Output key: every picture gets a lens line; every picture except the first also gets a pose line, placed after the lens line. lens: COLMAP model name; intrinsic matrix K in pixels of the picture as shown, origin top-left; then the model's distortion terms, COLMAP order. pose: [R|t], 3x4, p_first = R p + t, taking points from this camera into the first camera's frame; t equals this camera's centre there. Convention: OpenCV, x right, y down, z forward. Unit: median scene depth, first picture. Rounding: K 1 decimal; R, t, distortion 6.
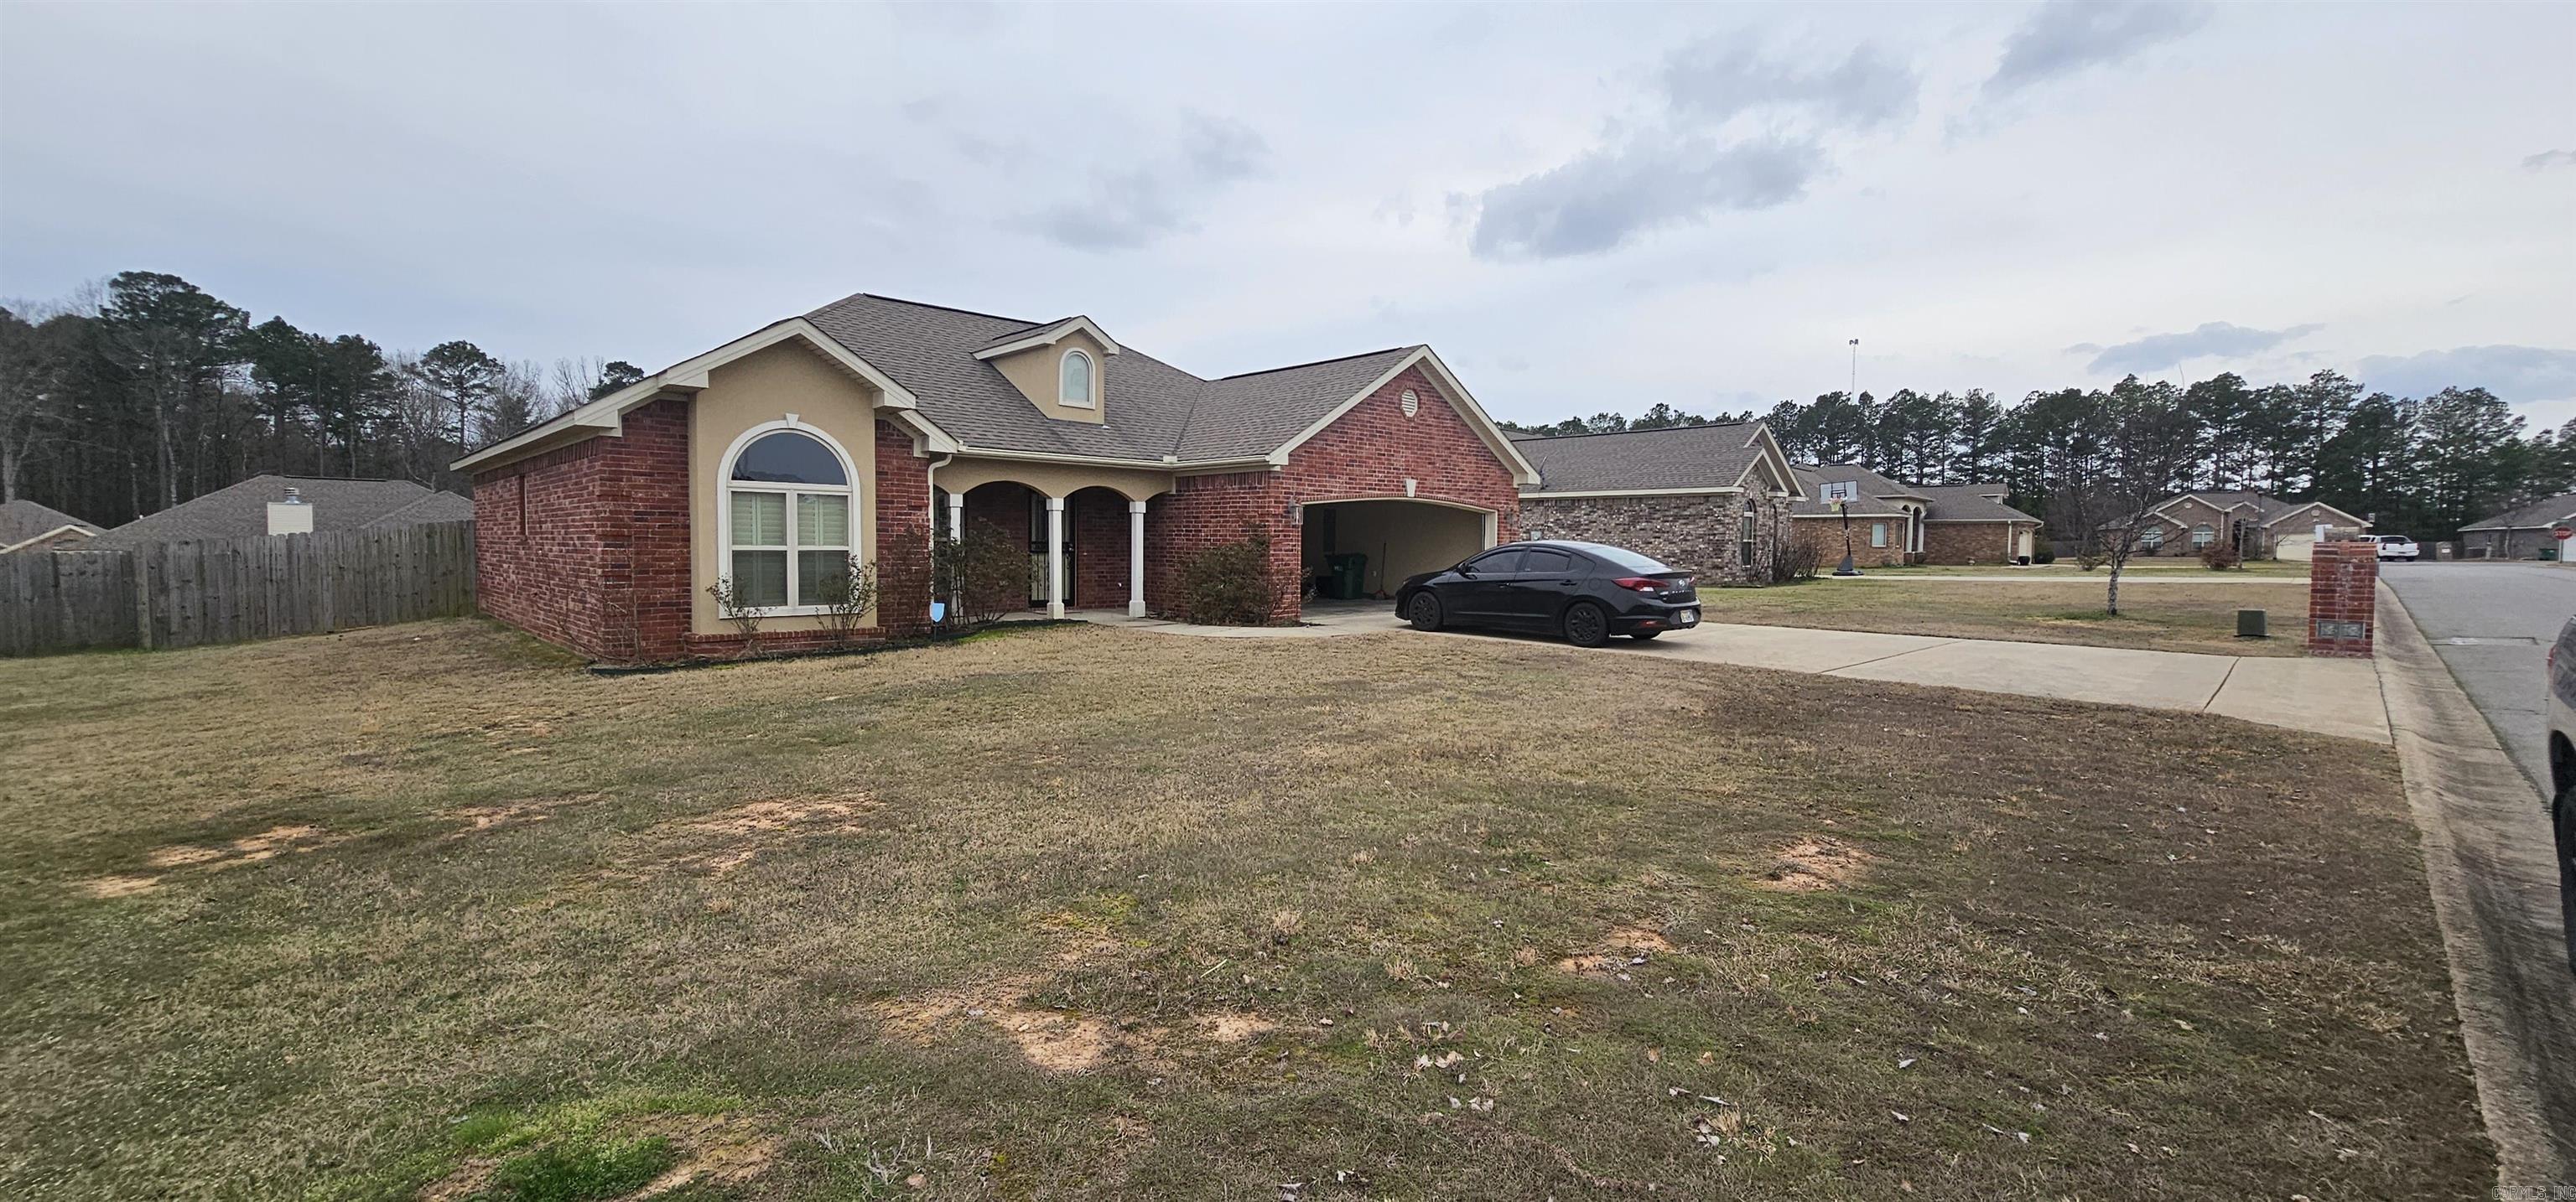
lens RADIAL K [[1055.2, 0, 1299.3], [0, 1055.2, 602.9], [0, 0, 1]] dist [-0.002396, 0.000686]
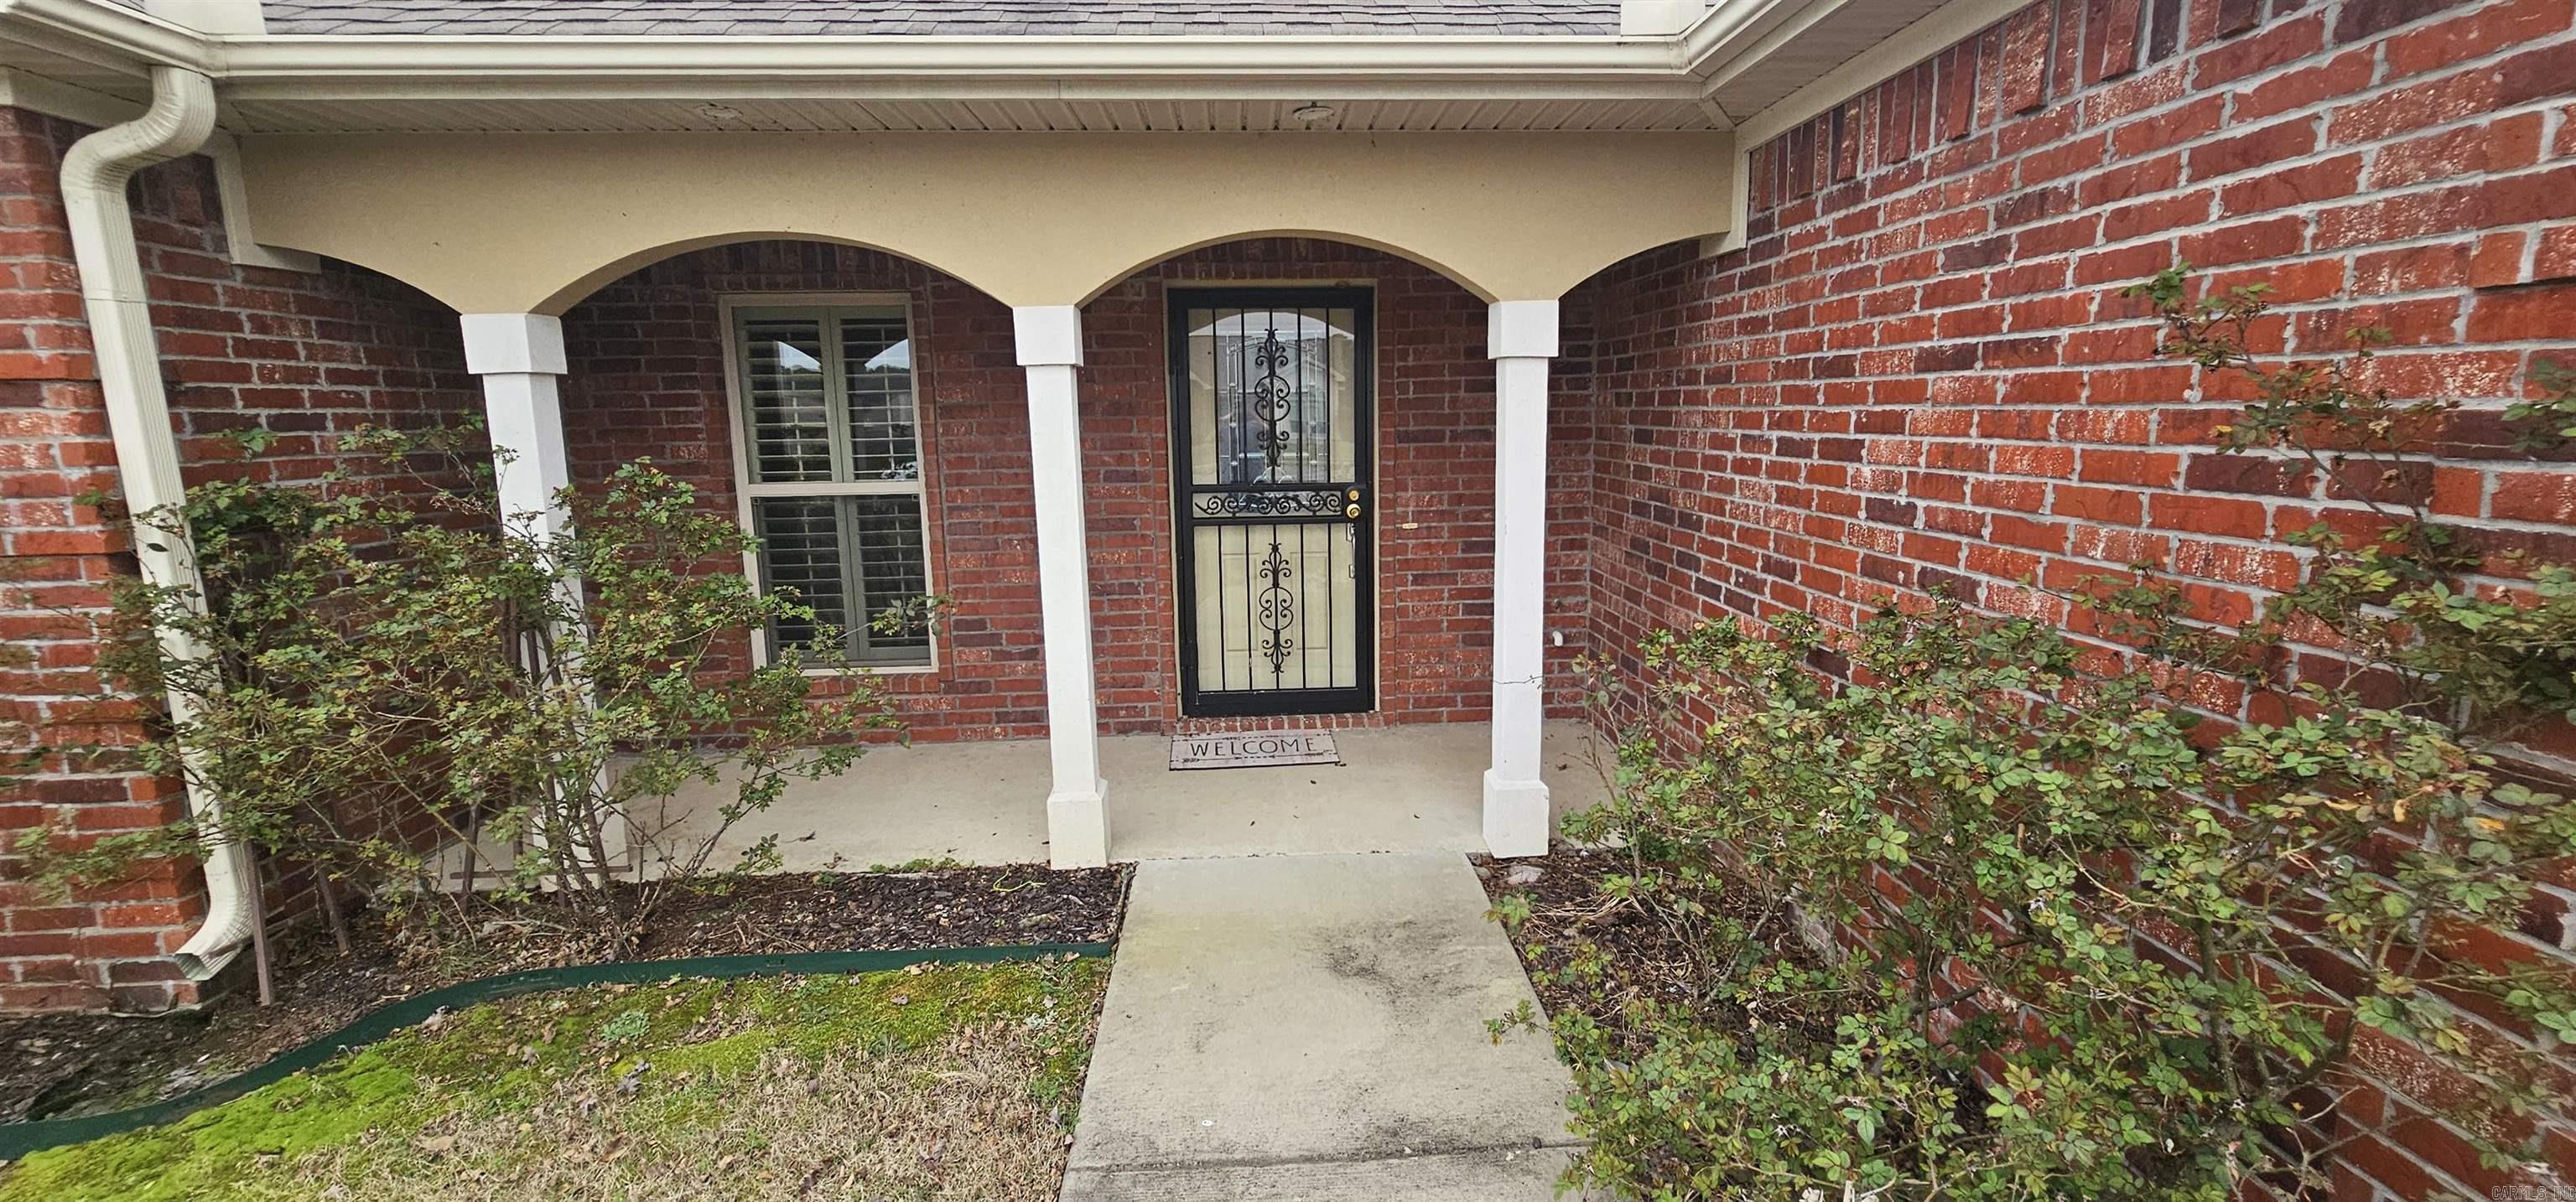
lens RADIAL K [[1055.2, 0, 1301.6], [0, 1055.2, 596.5], [0, 0, 1]] dist [-0.002396, 0.000686]
pose [[0.755604, 0.089729, -0.648854, -0.053273], [-0.011538, 0.992243, 0.123779, -0.068644], [0.654927, -0.086042, 0.750778, 0.866780]]
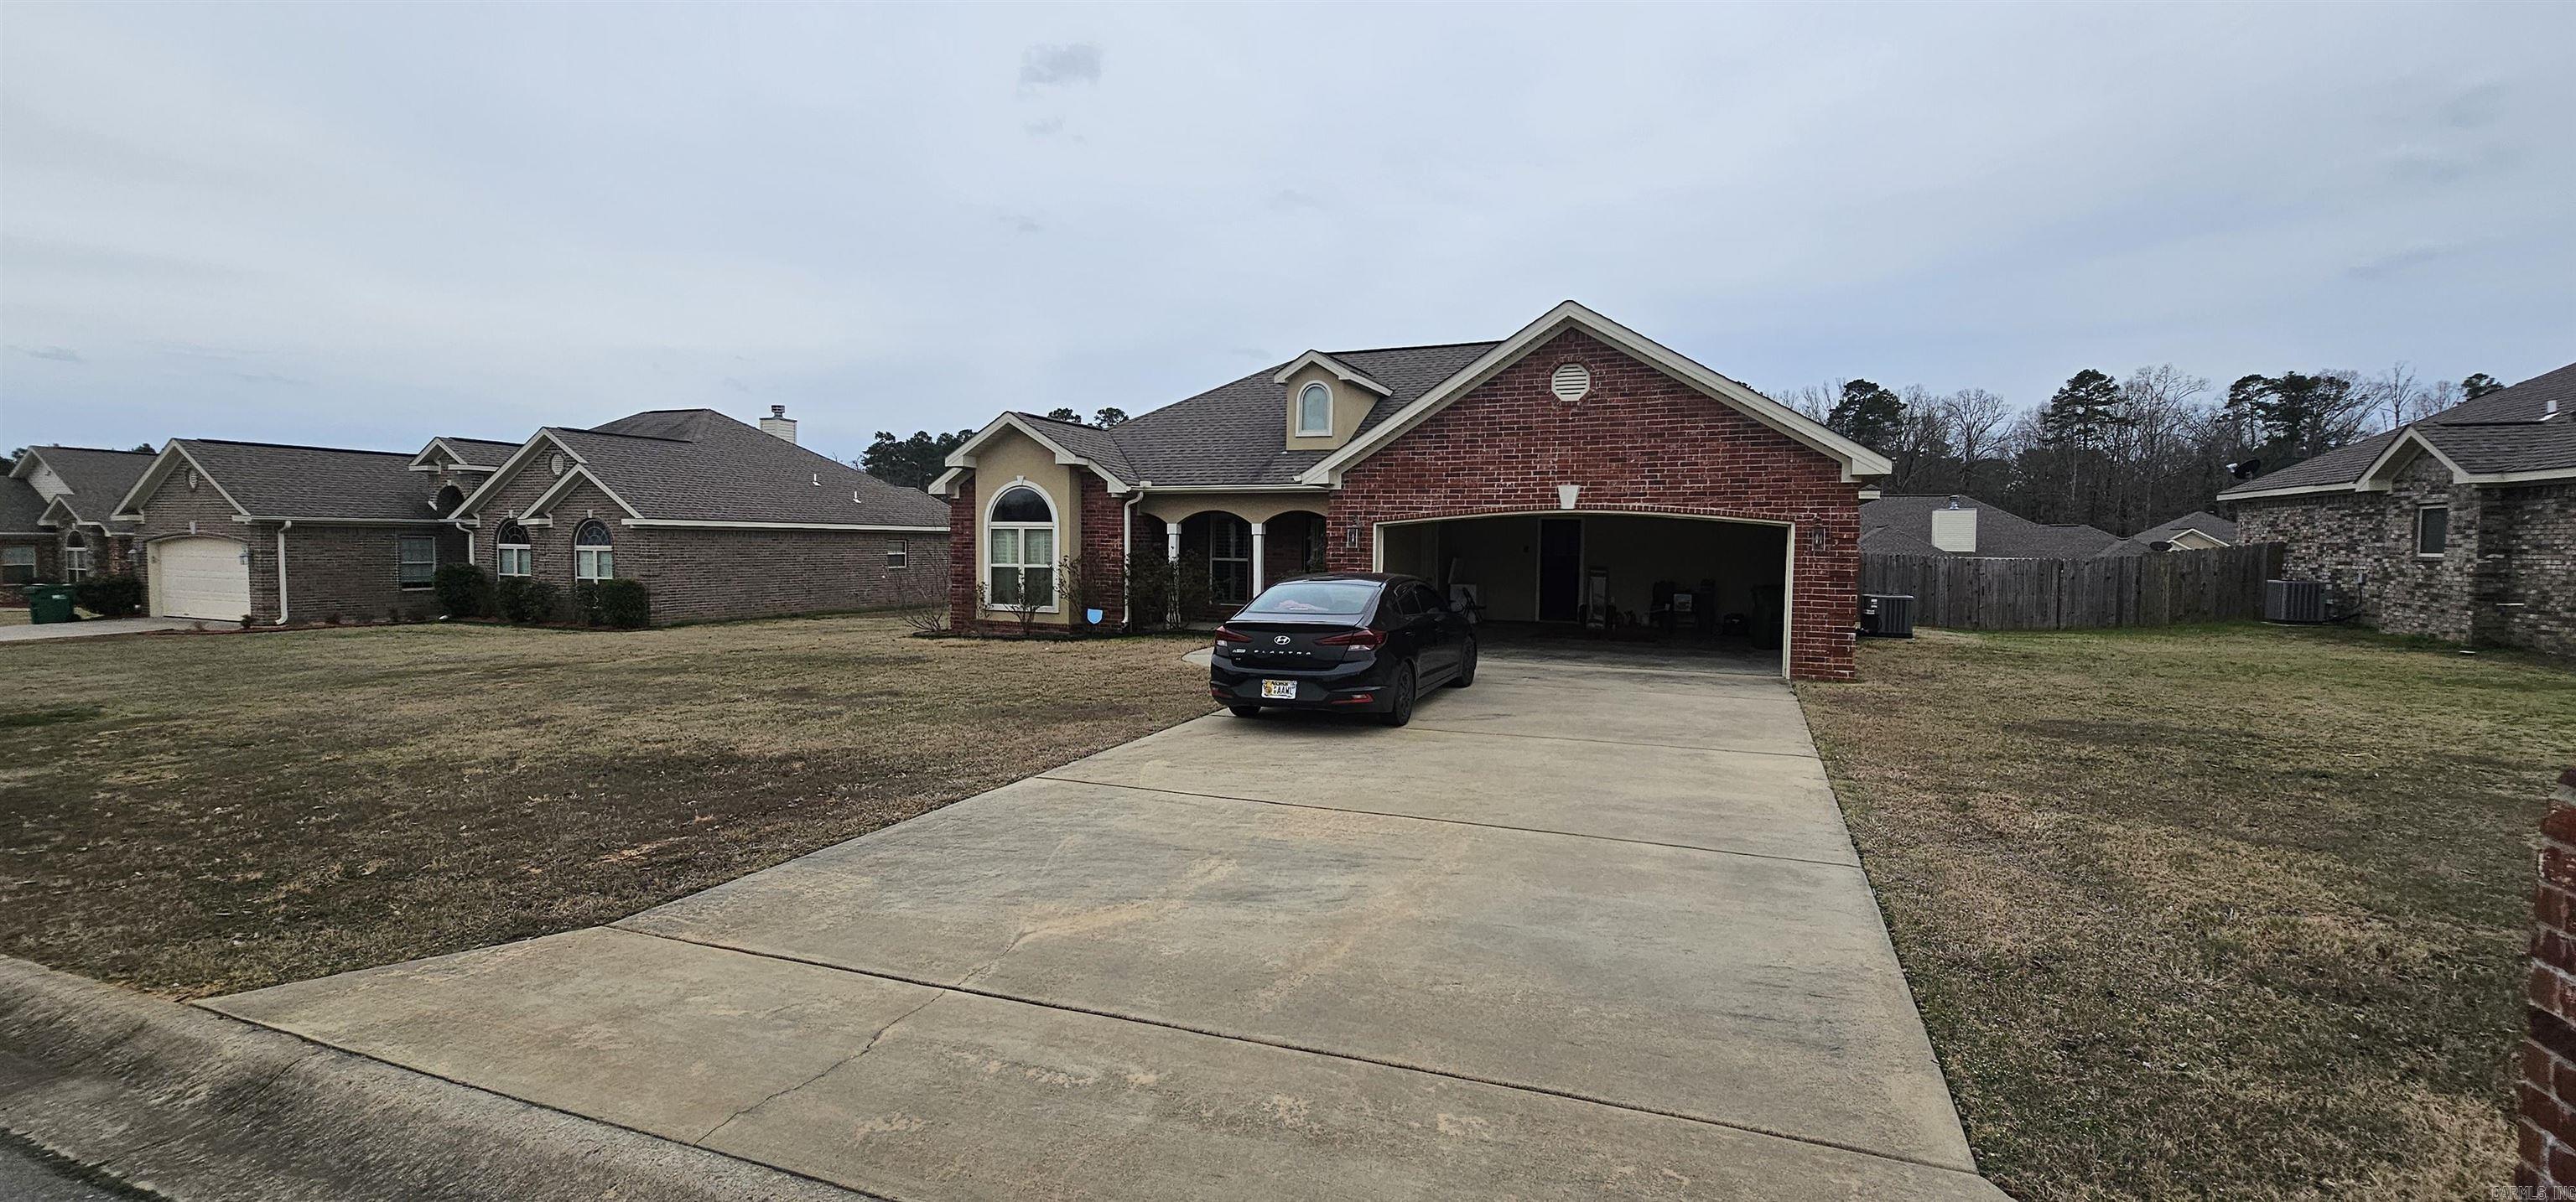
lens RADIAL K [[1055.2, 0, 1278.7], [0, 1055.2, 592.8], [0, 0, 1]] dist [-0.002396, 0.000686]
pose [[0.376249, 0.041371, -0.925594, 0.799612], [-0.058105, 0.998090, 0.020992, -0.051296], [0.924695, 0.045883, 0.377935, 0.600668]]
